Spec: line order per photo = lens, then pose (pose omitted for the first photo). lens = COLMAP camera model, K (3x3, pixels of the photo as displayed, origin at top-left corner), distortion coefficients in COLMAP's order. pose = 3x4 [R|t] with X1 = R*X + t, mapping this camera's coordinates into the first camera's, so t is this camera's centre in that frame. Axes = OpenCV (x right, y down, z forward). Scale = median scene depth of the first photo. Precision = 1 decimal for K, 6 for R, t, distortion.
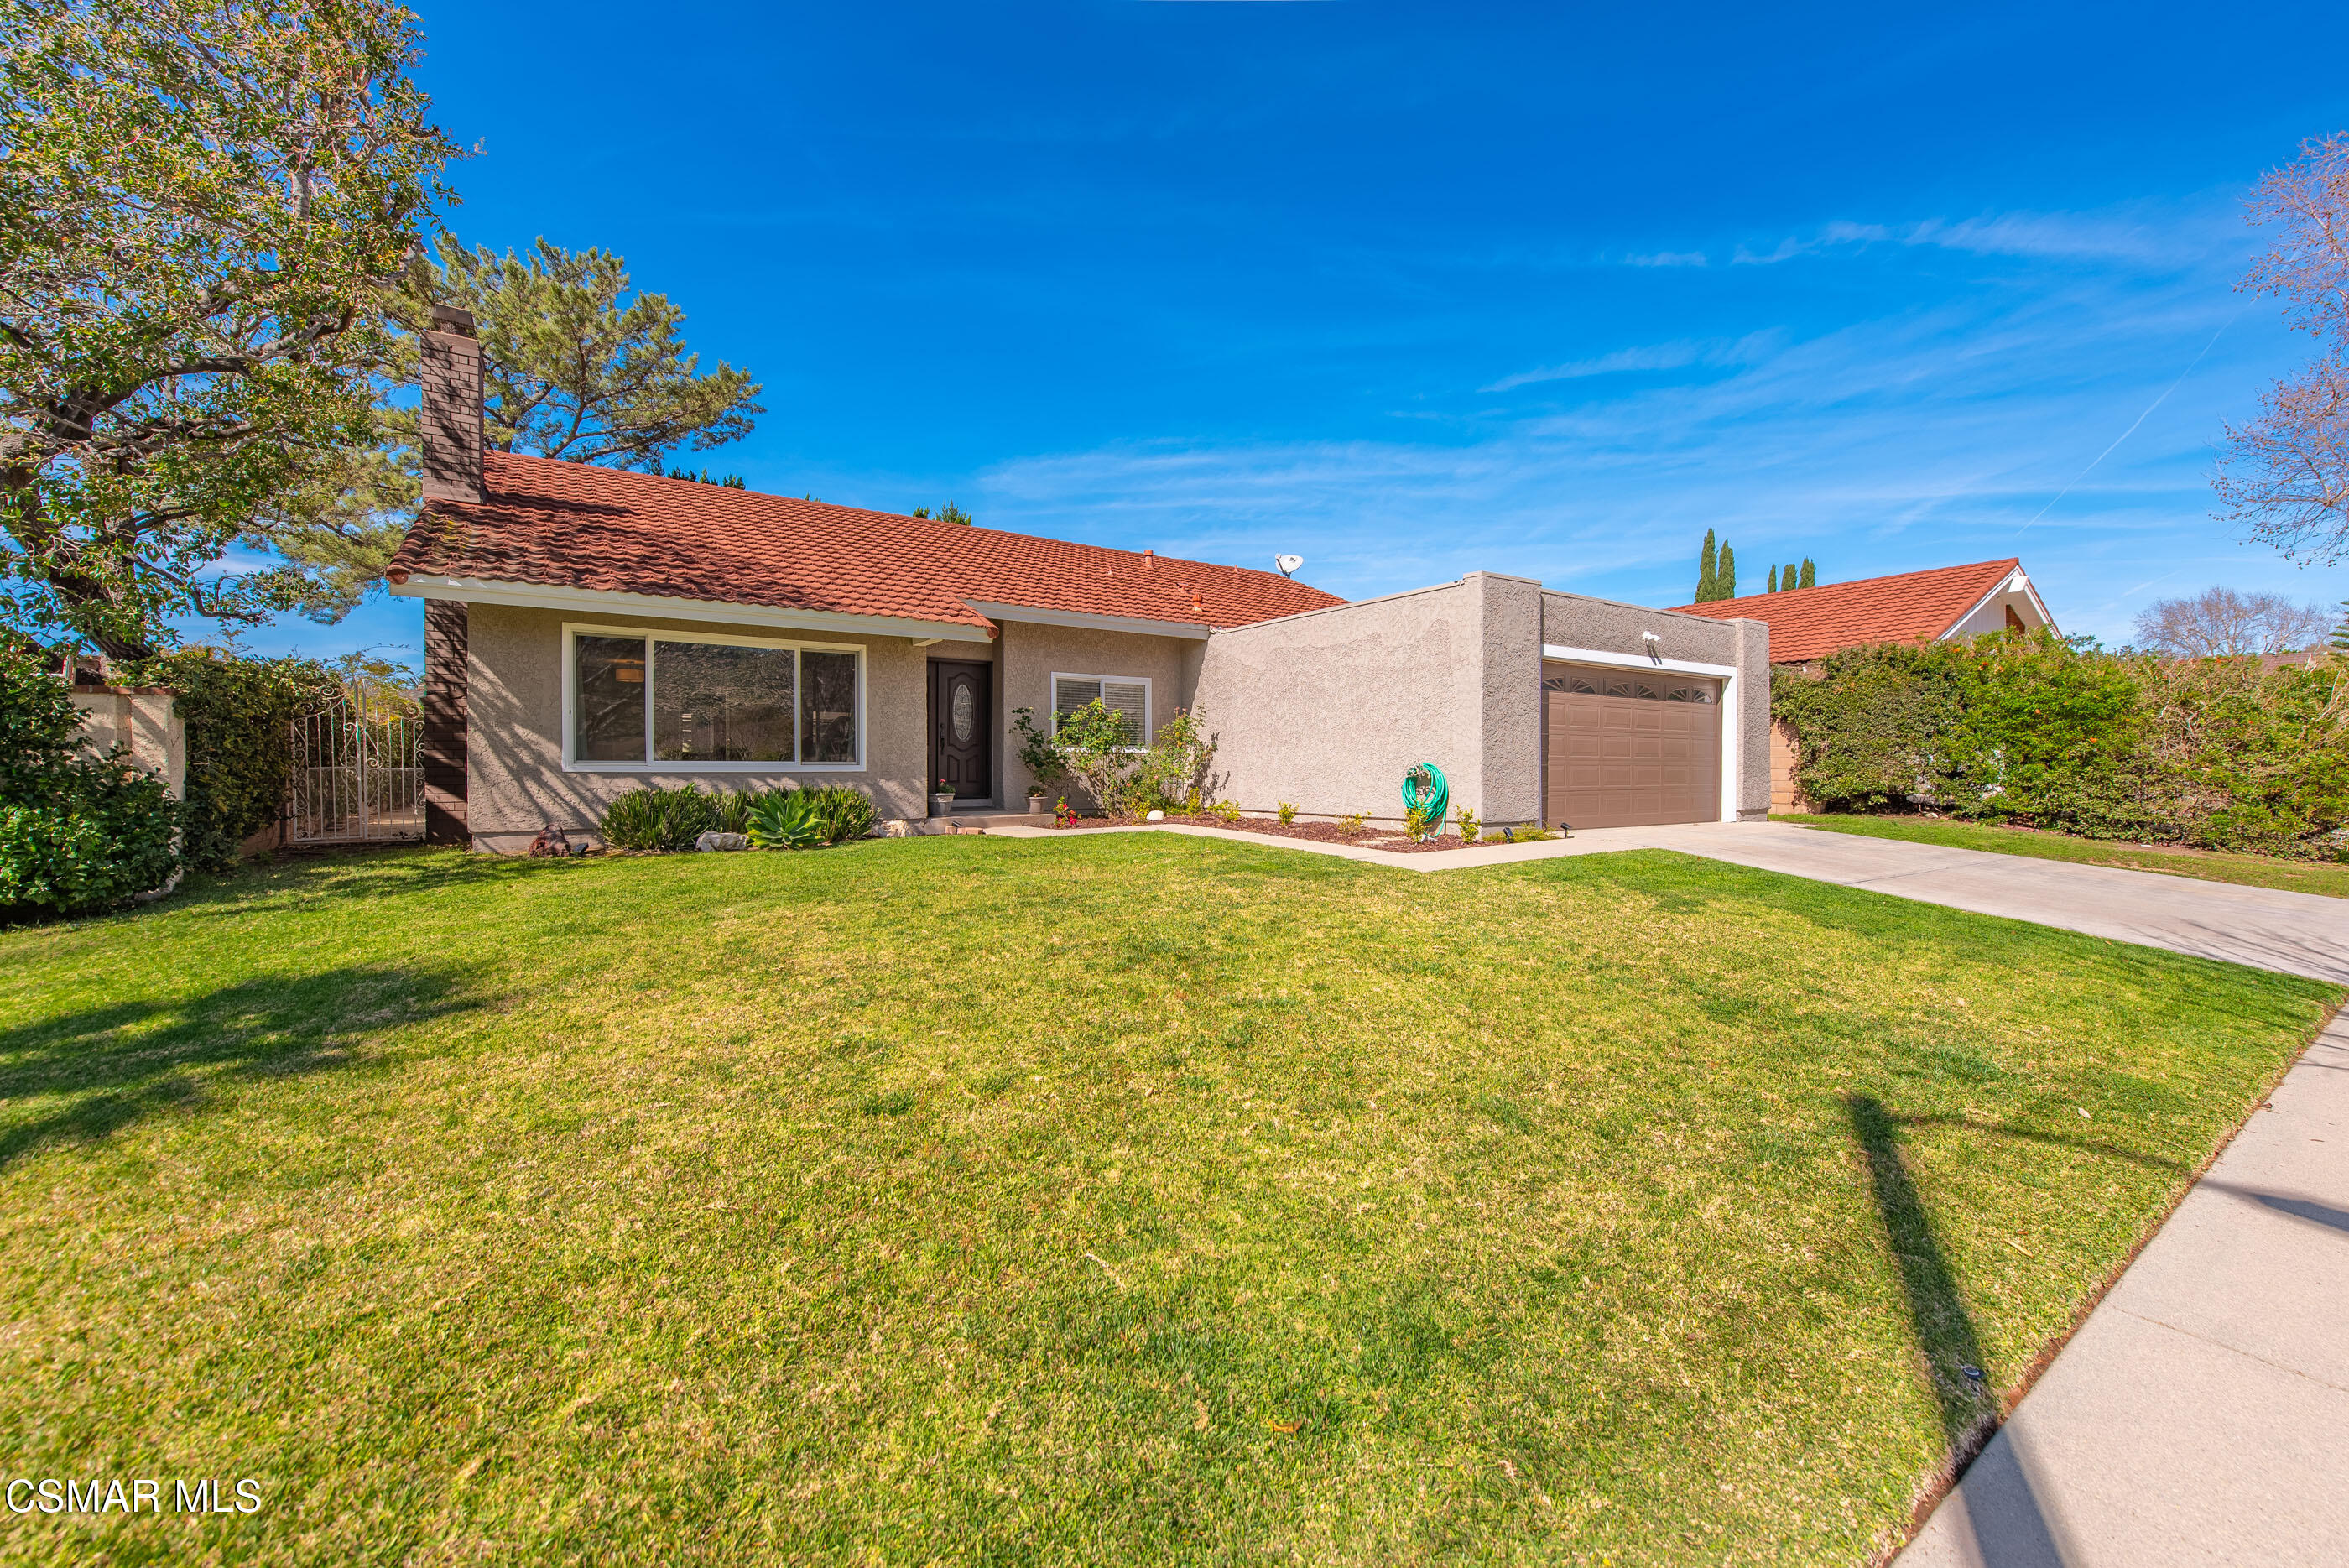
lens RADIAL K [[927.7, 0, 1173.2], [0, 927.7, 767.1], [0, 0, 1]] dist [0.012934, -0.003121]
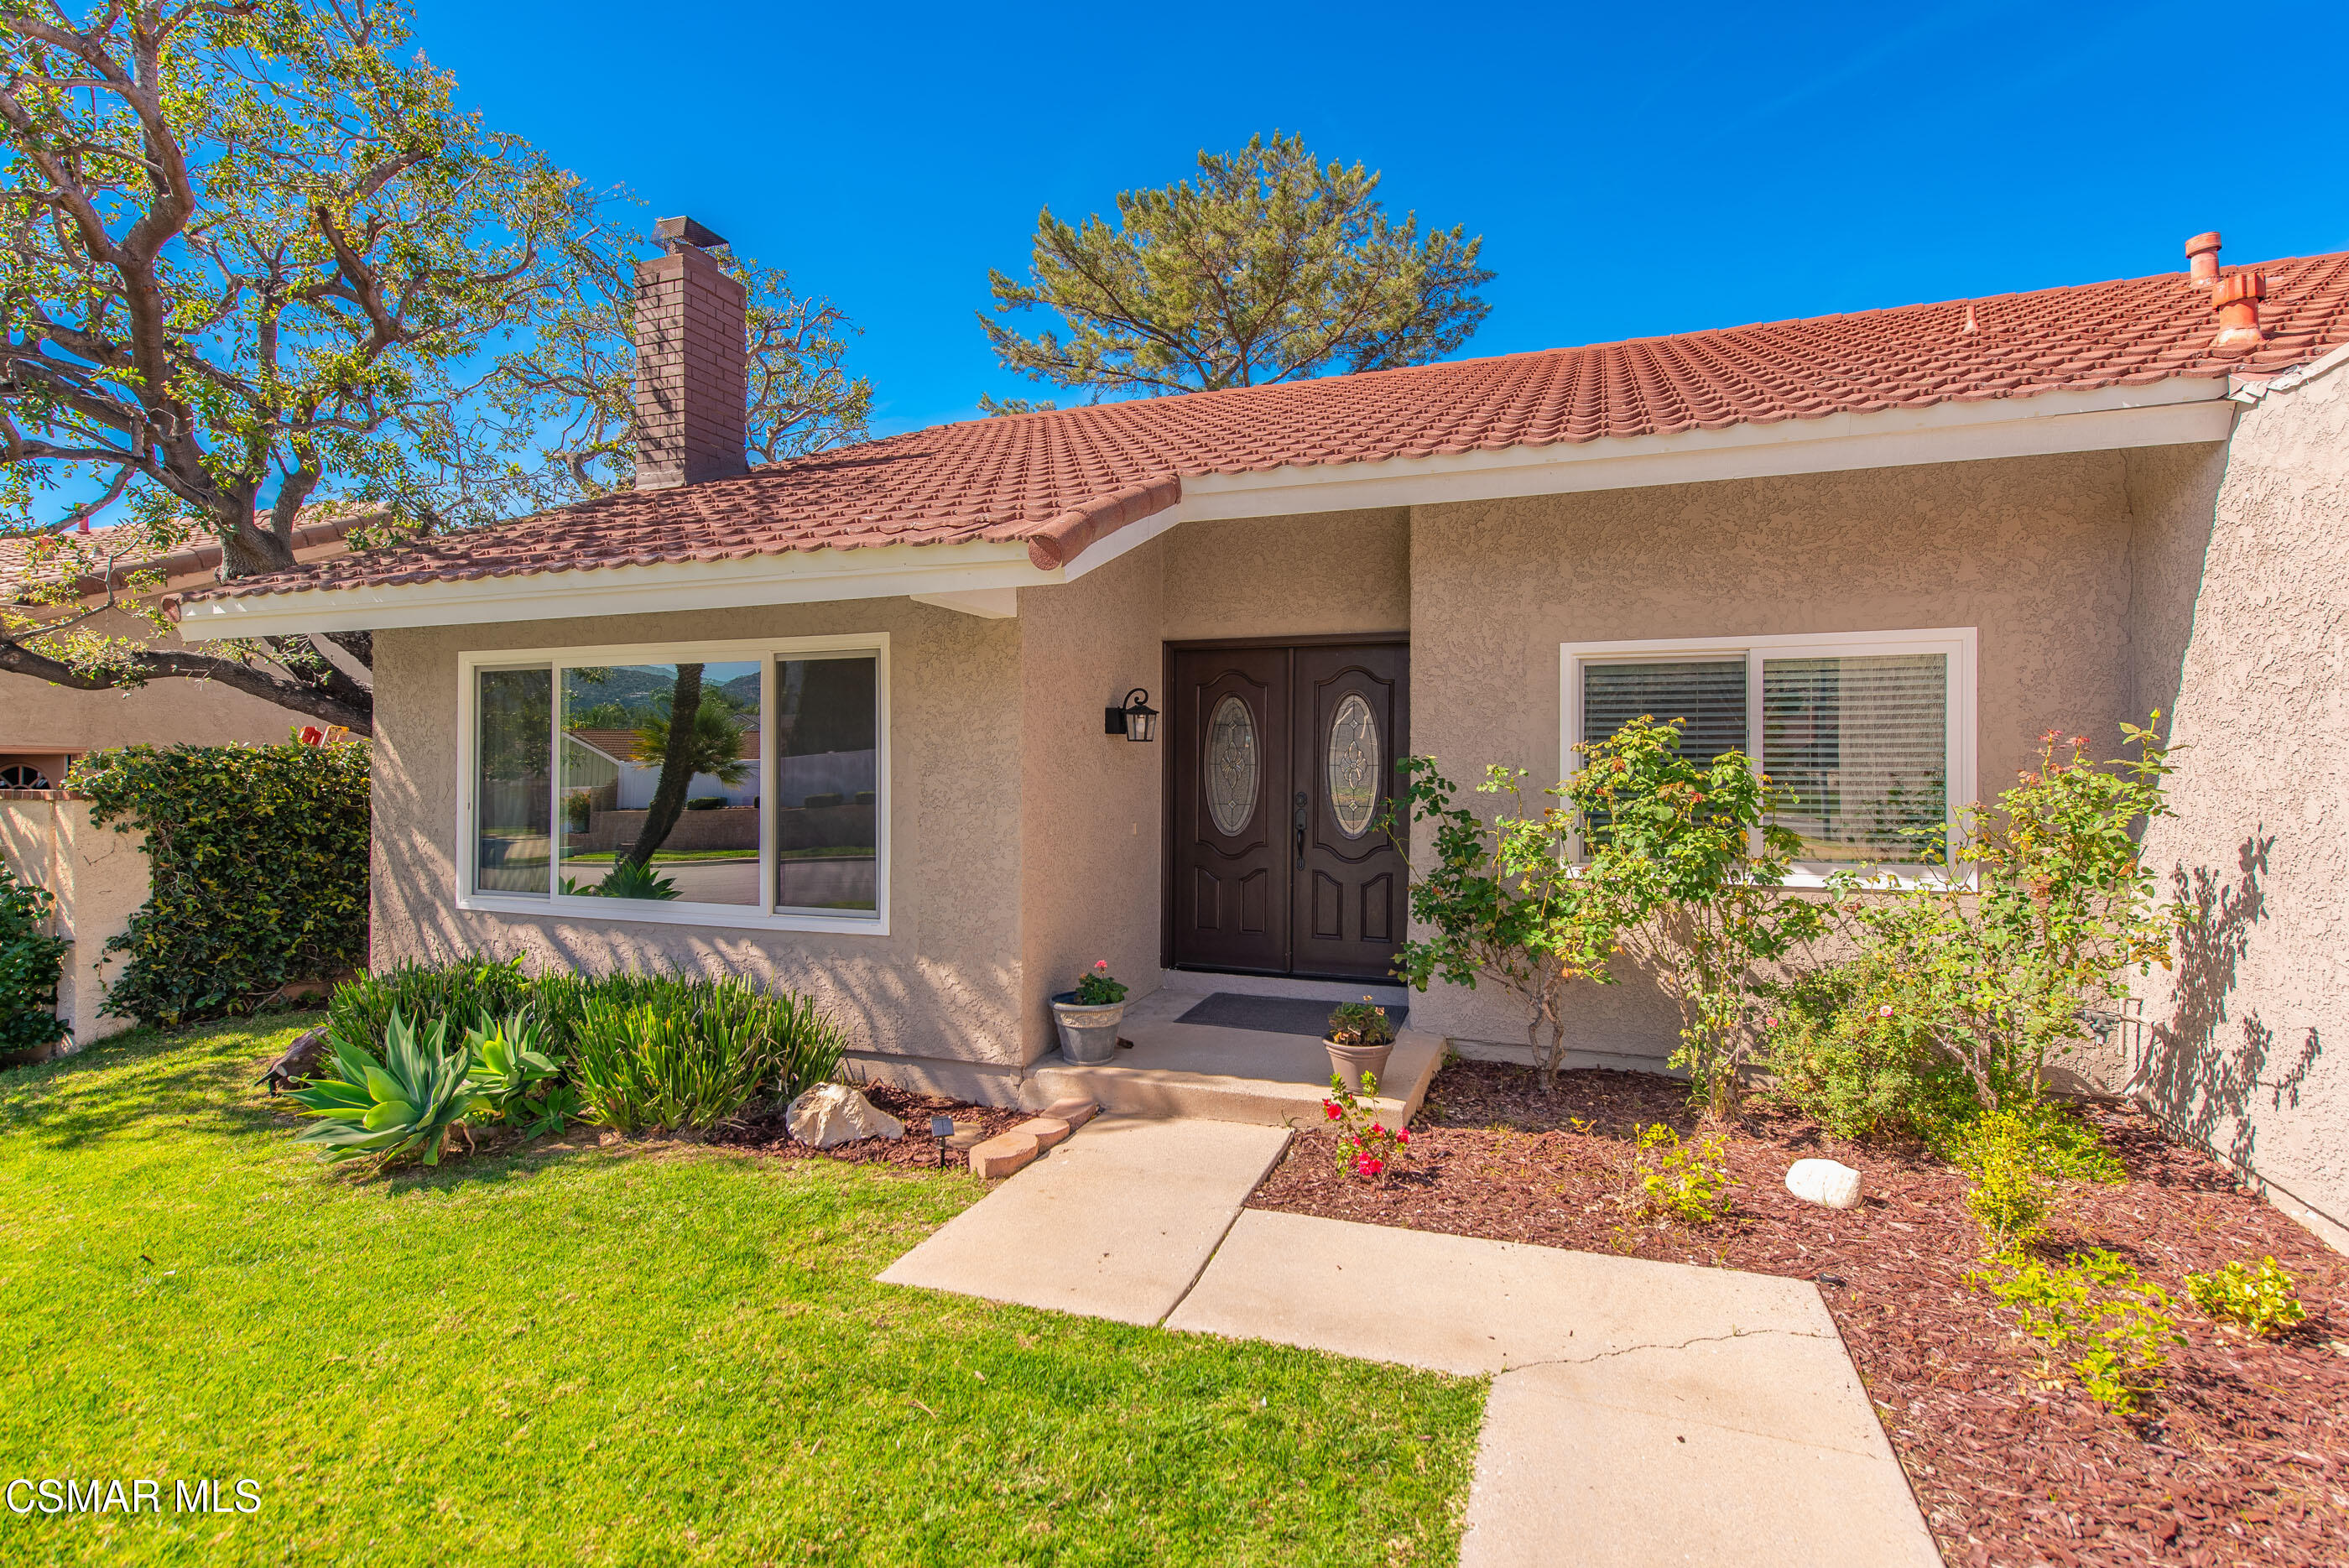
lens RADIAL K [[1095.9, 0, 1190.3], [0, 1095.9, 778.1], [0, 0, 1]] dist [0.008977, -0.001101]
pose [[0.586782, 0.005223, -0.809728, 0.147718], [-0.002040, 0.999986, 0.004971, -0.070618], [0.809742, -0.001265, 0.586784, 0.838341]]
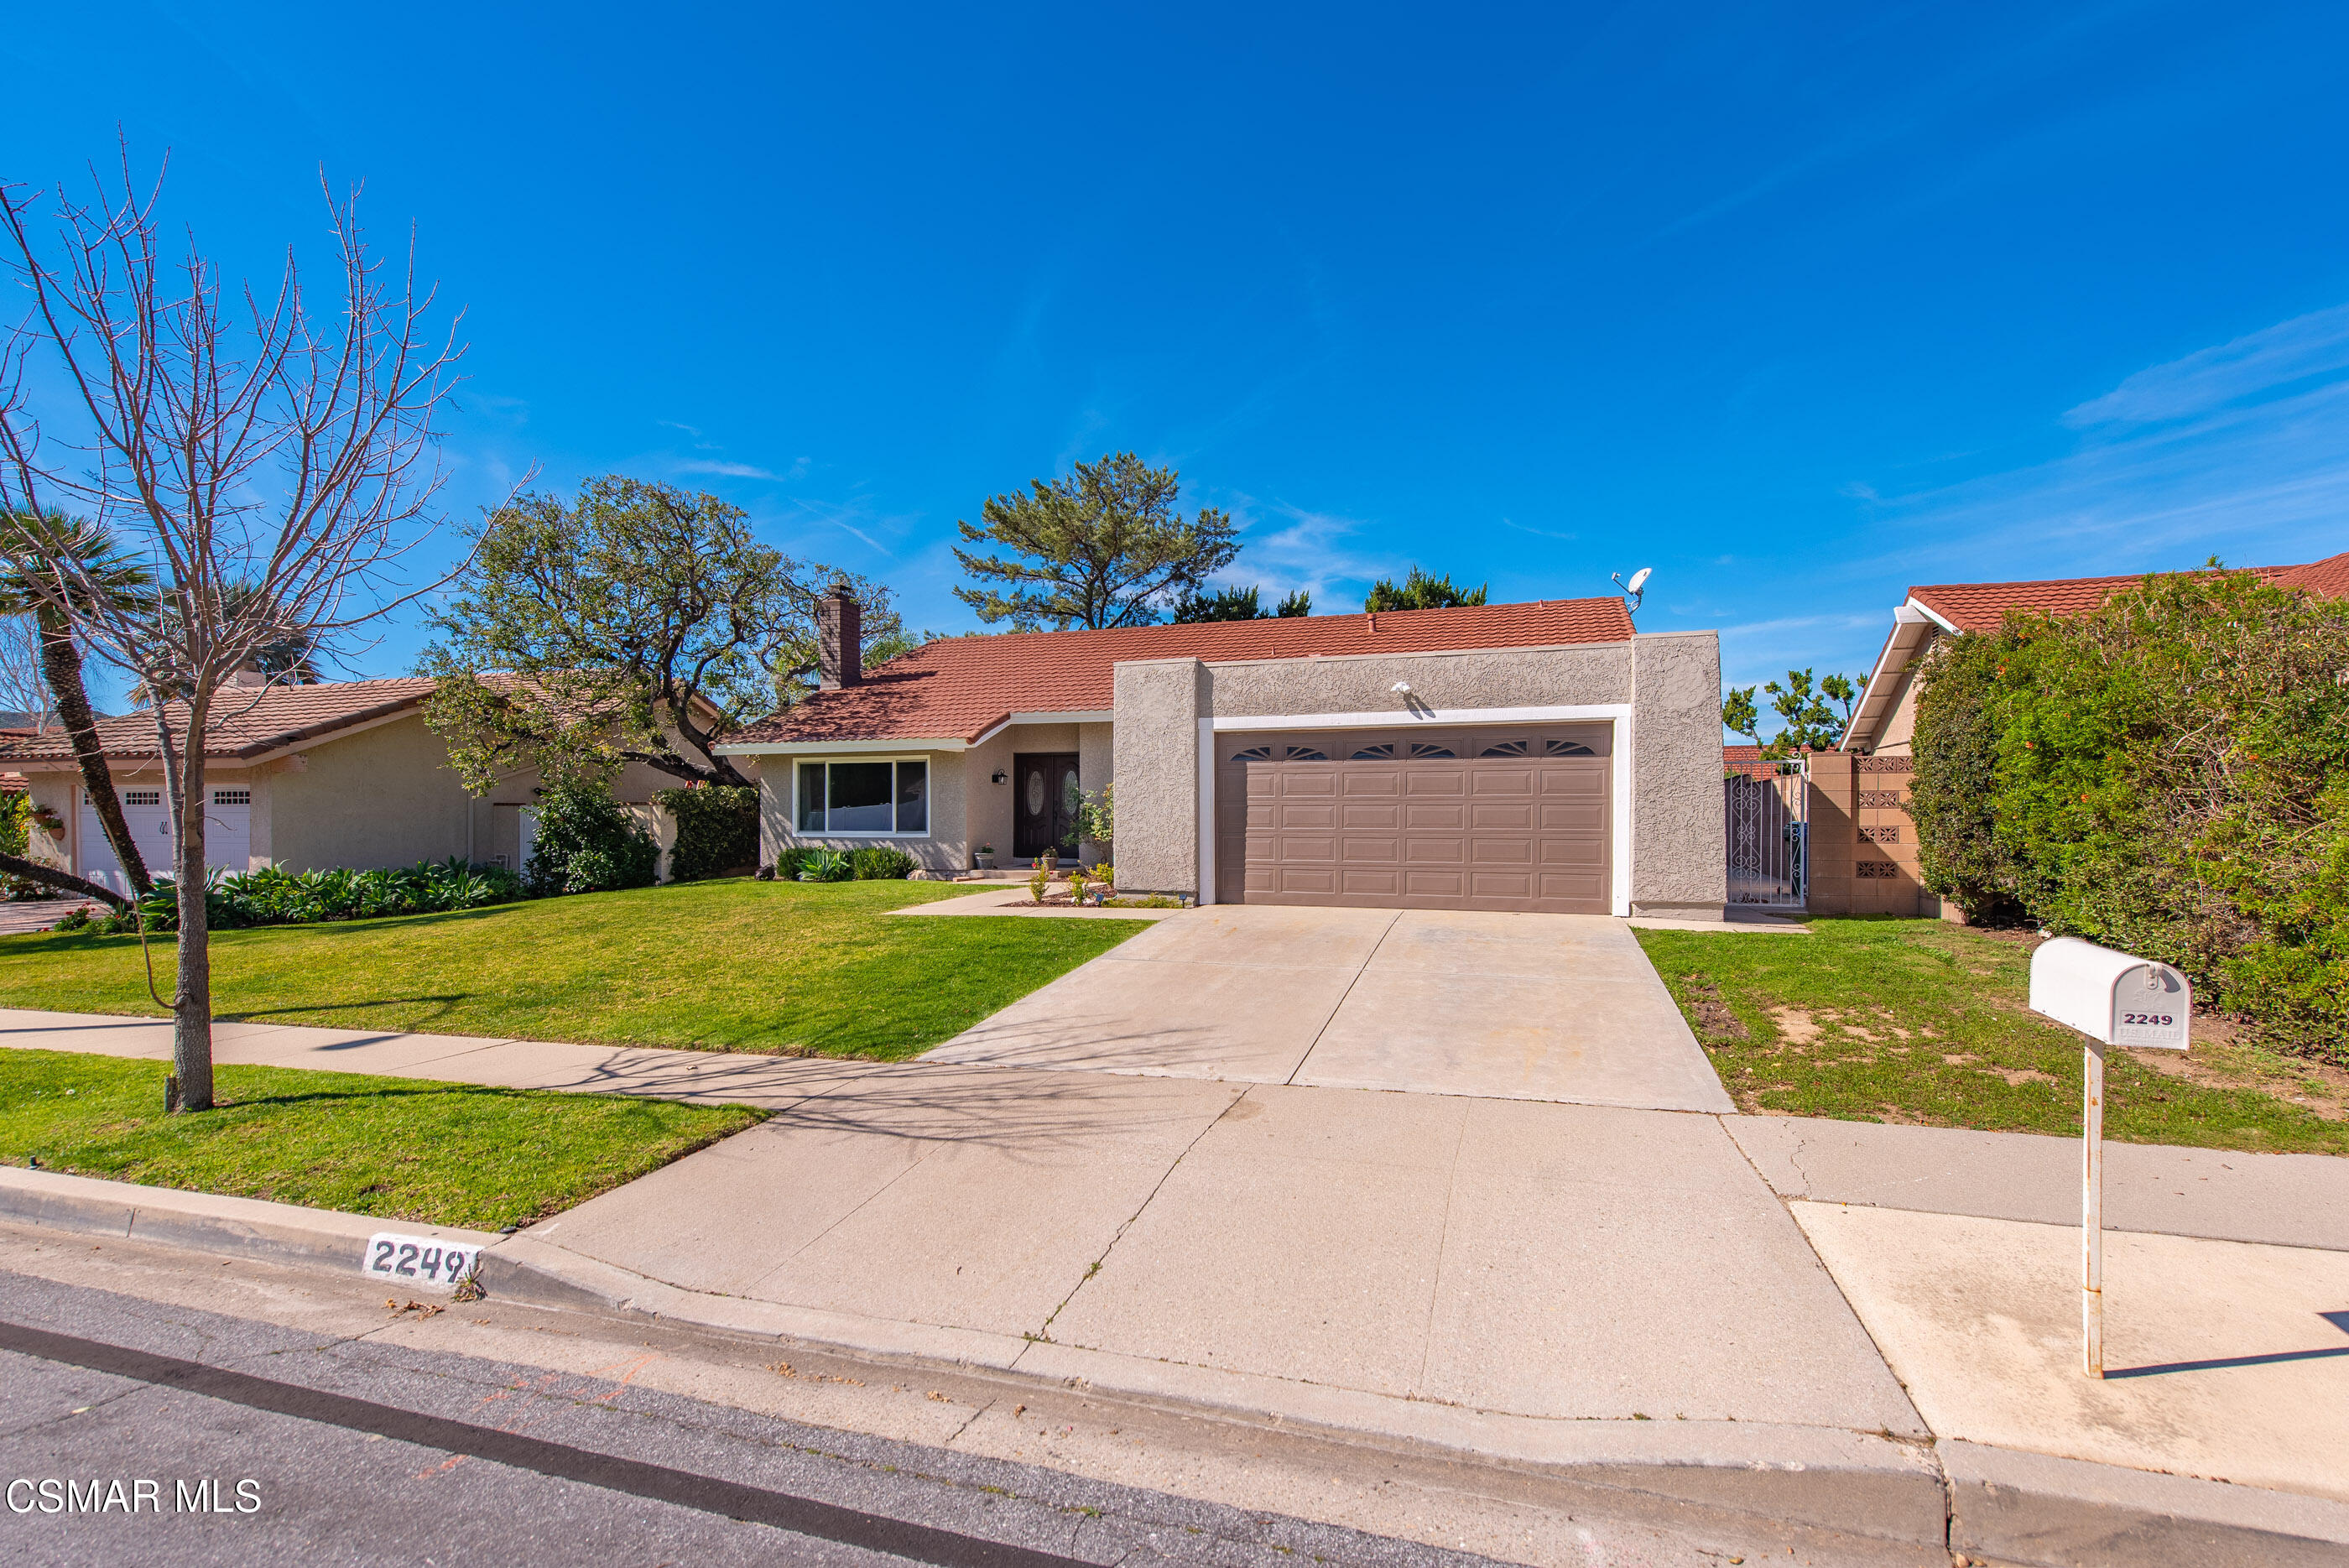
lens RADIAL K [[1056.4, 0, 1177.5], [0, 1056.4, 824.6], [0, 0, 1]] dist [0.012375, -0.000499]
pose [[0.606085, -0.001275, -0.795399, 1.318774], [-0.000195, 0.999998, -0.001751, -0.013862], [0.795400, 0.001216, 0.606083, 0.278430]]
